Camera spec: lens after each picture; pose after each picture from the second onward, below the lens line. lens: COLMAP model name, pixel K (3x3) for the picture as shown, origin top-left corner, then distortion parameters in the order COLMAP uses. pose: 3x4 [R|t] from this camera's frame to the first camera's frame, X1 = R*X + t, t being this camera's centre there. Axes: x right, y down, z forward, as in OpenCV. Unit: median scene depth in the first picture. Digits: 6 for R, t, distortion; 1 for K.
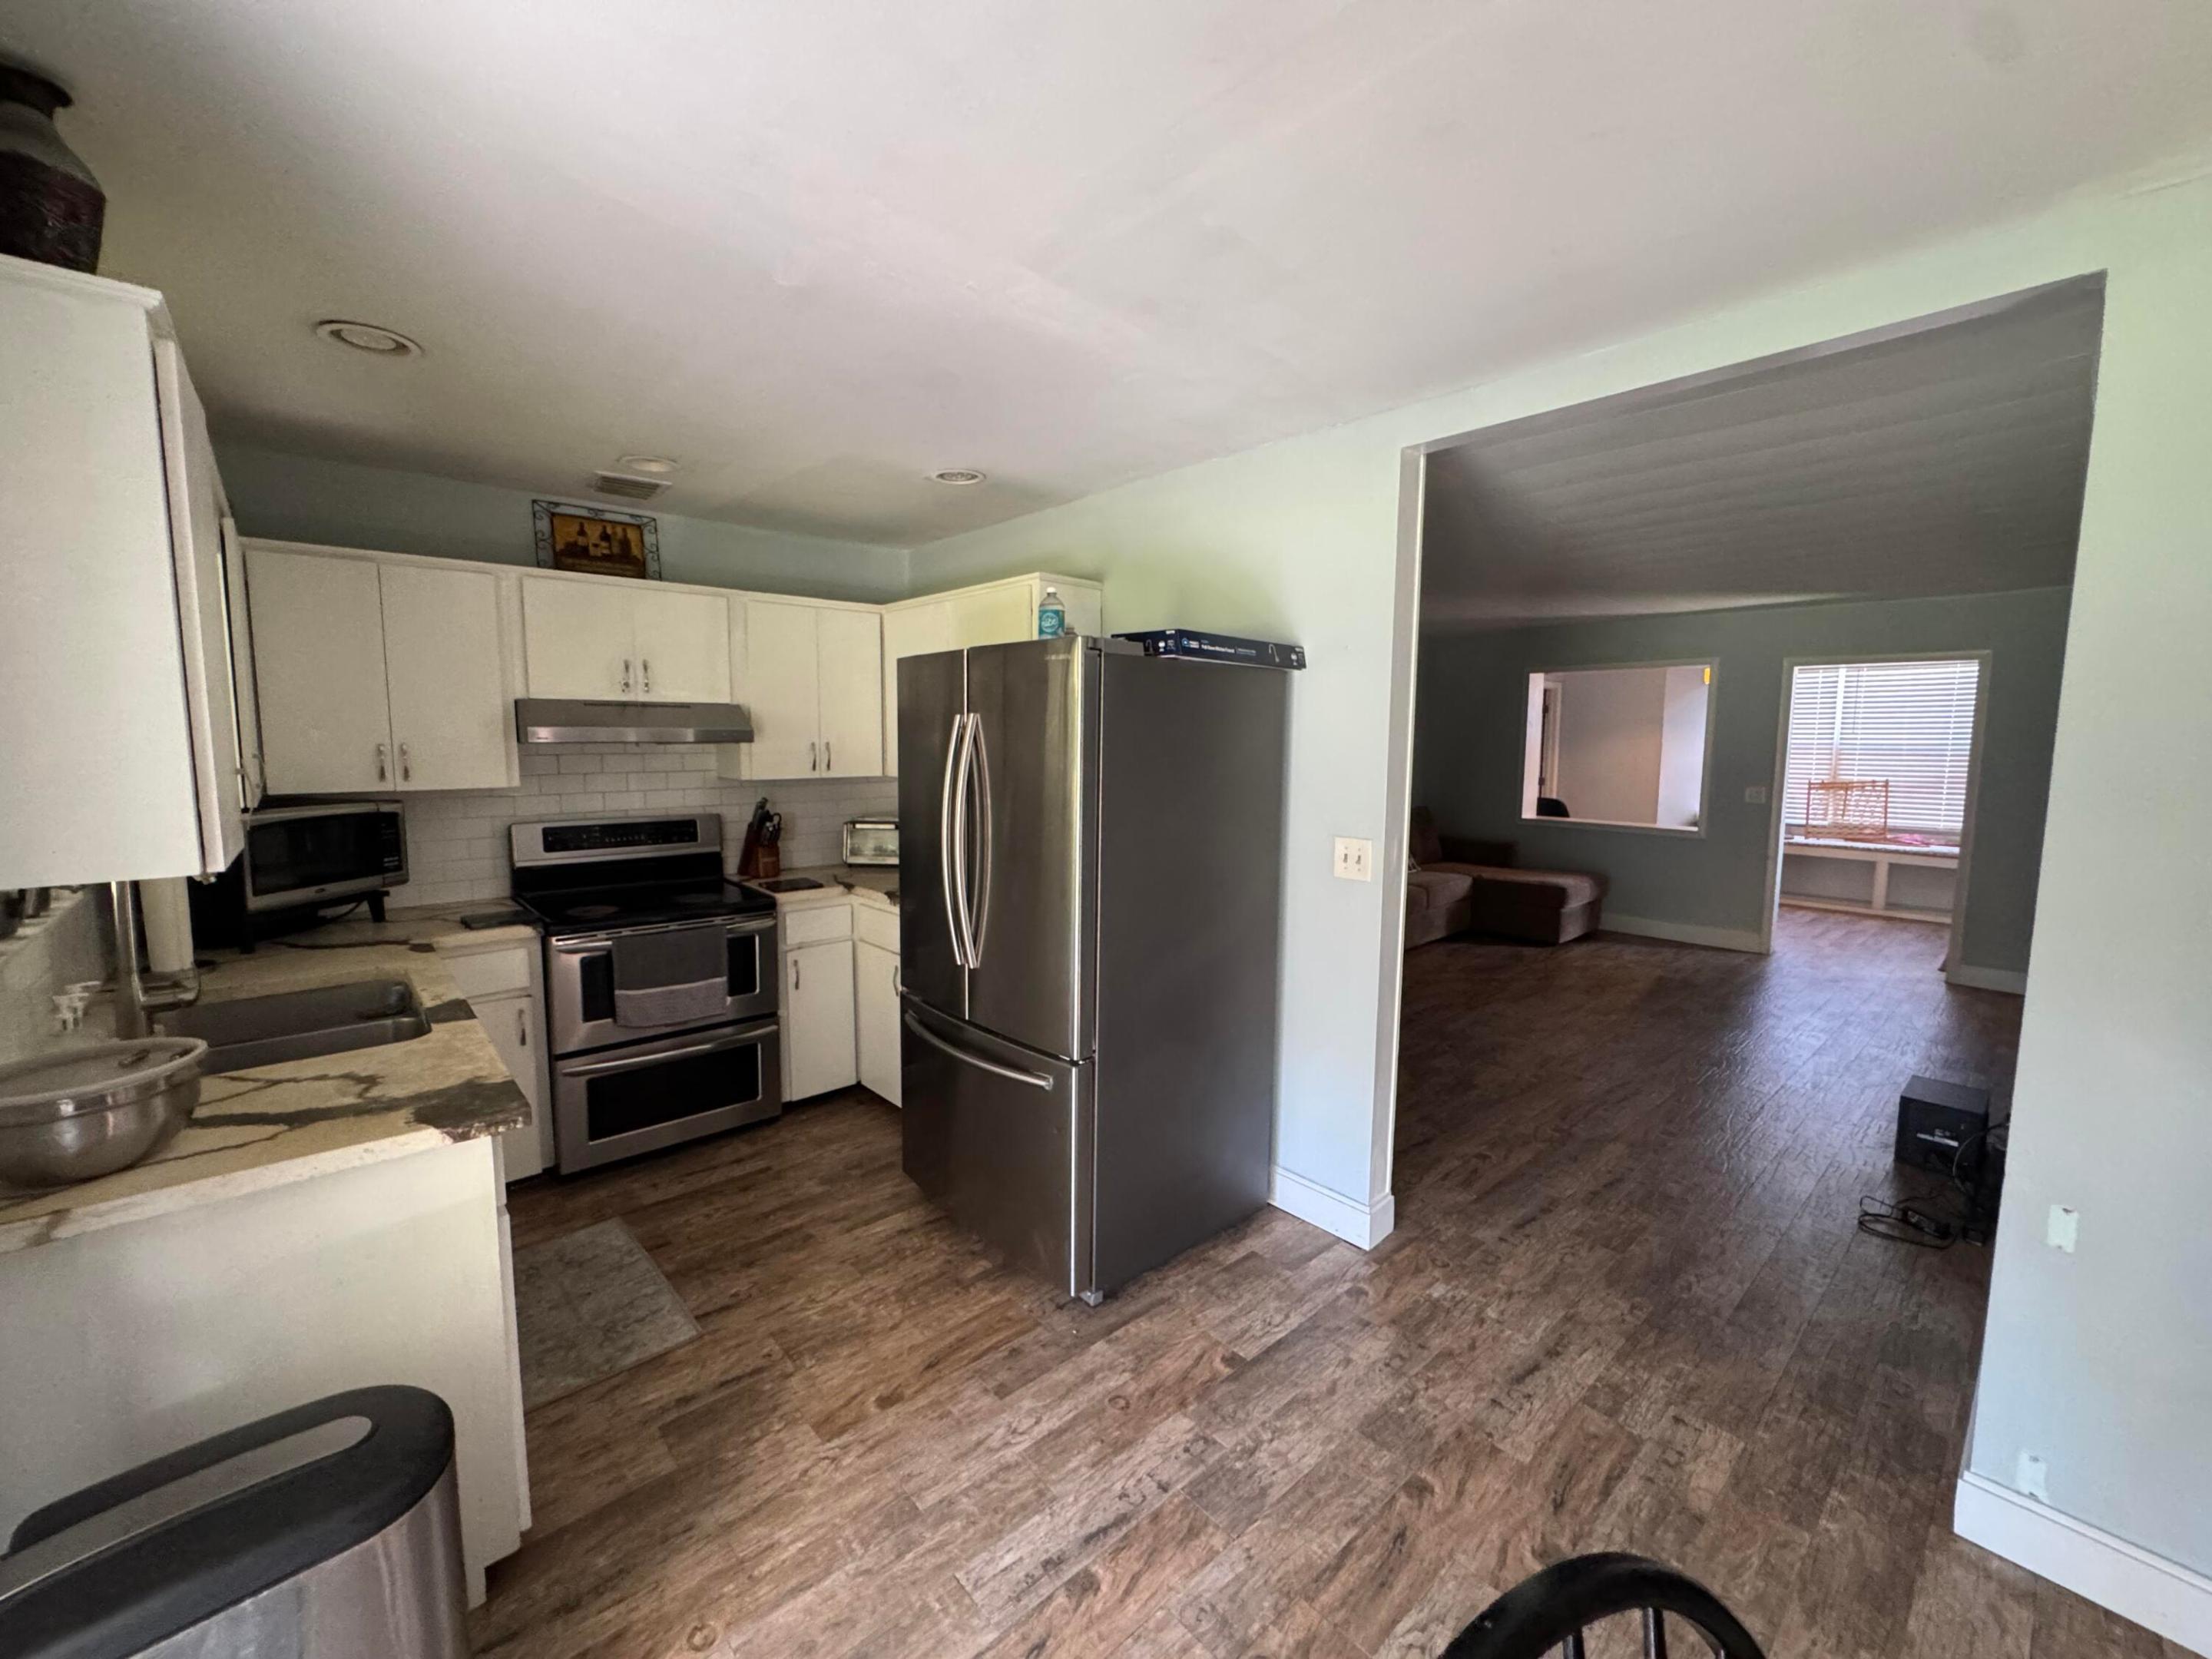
lens RADIAL K [[883.8, 0, 1104.9], [0, 883.8, 834.3], [0, 0, 1]] dist [-0.005073, 0.000006]
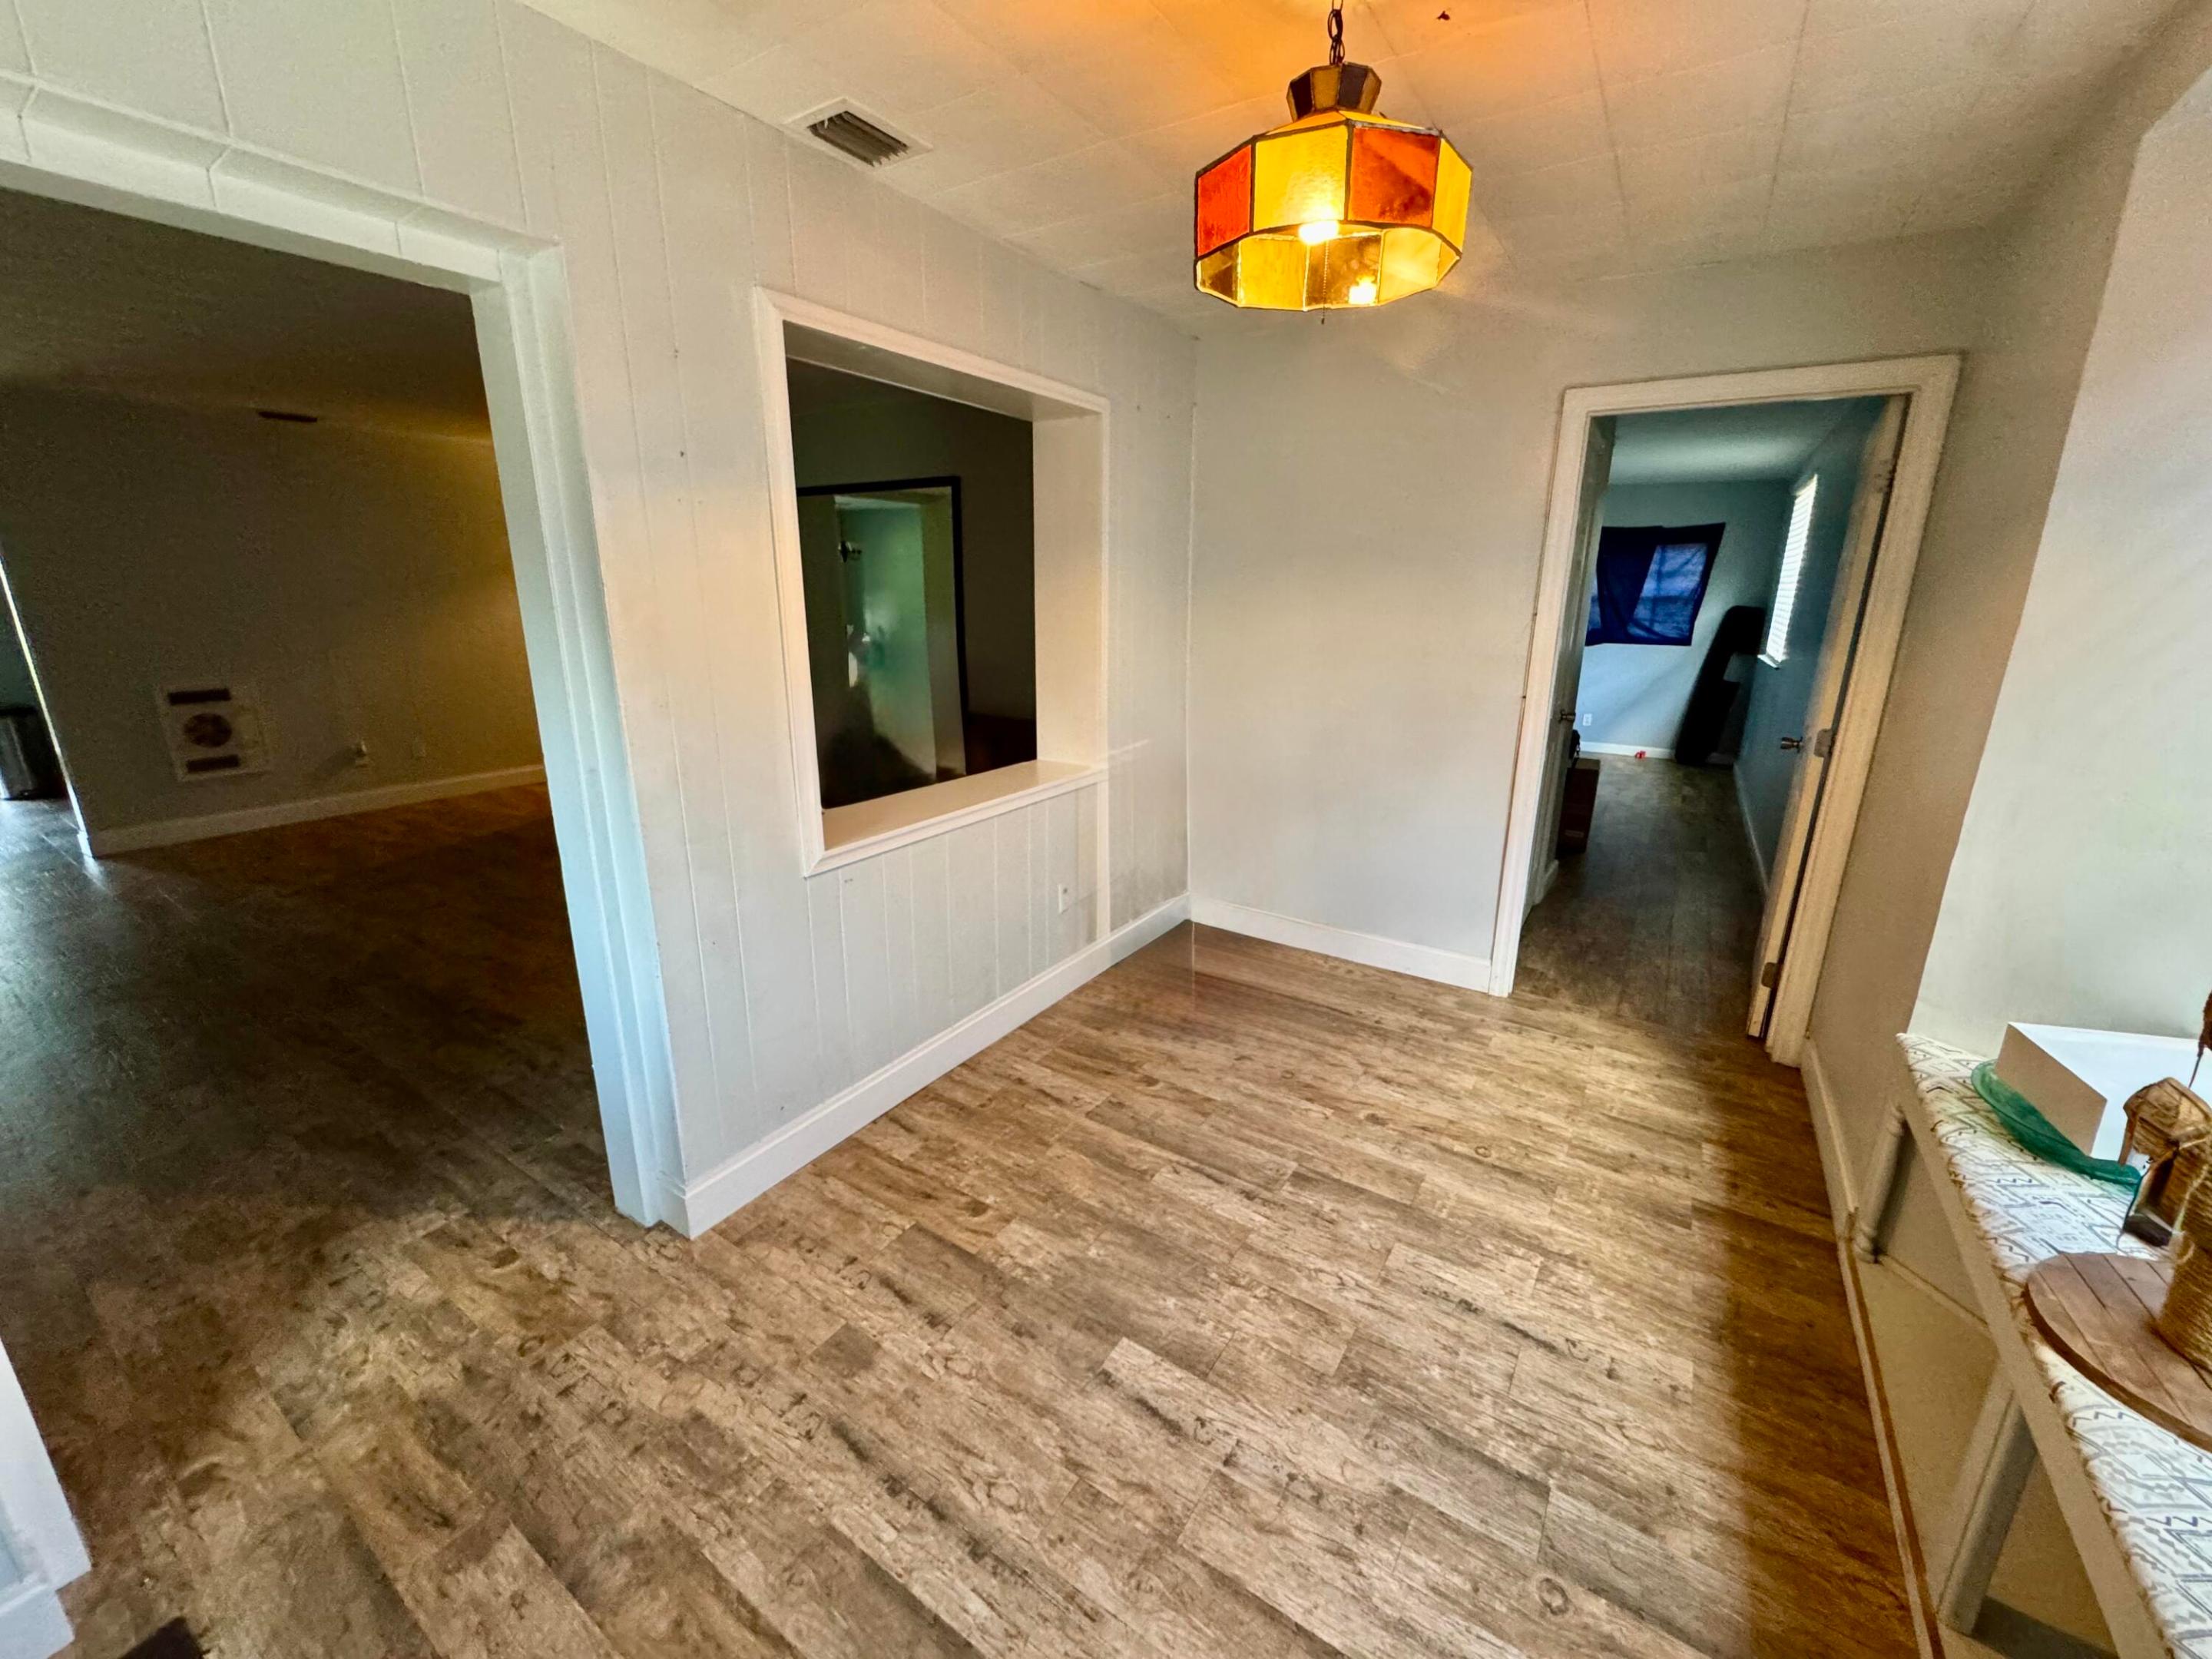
lens RADIAL K [[883.8, 0, 1101.9], [0, 883.8, 814.6], [0, 0, 1]] dist [-0.005073, 0.000006]
pose [[0.245080, 0.248974, -0.936989, 0.704003], [-0.106561, 0.967525, 0.229216, -0.068046], [0.963629, 0.043670, 0.263652, 0.626373]]
